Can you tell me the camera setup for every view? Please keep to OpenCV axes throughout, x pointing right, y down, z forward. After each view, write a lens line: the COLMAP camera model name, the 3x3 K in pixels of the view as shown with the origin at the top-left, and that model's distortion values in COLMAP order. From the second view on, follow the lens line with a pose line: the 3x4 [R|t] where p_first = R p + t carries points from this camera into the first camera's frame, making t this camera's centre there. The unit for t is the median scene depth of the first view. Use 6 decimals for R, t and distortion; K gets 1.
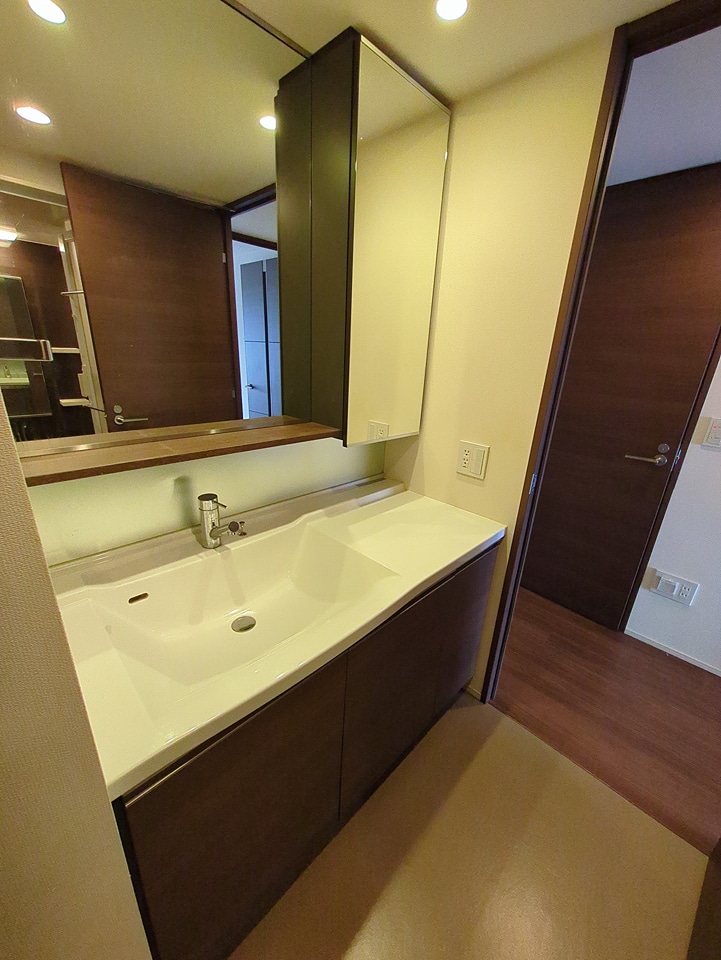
lens RADIAL K [[378.7, 0, 362.5], [0, 378.7, 479.0], [0, 0, 1]] dist [0.006401, -0.000829]
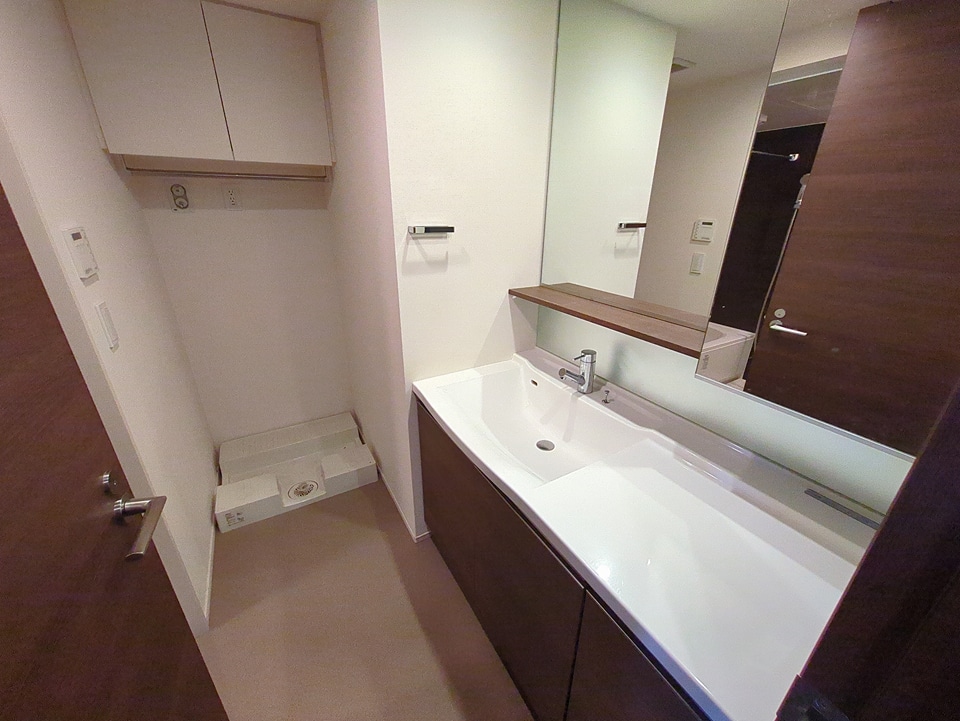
lens RADIAL K [[378.7, 0, 481.8], [0, 378.7, 363.4], [0, 0, 1]] dist [0.006401, -0.000829]
pose [[-0.265735, 0.314597, -0.911270, 0.685850], [-0.343584, 0.852279, 0.394424, -0.238509], [0.900741, 0.417910, -0.118389, 0.694355]]
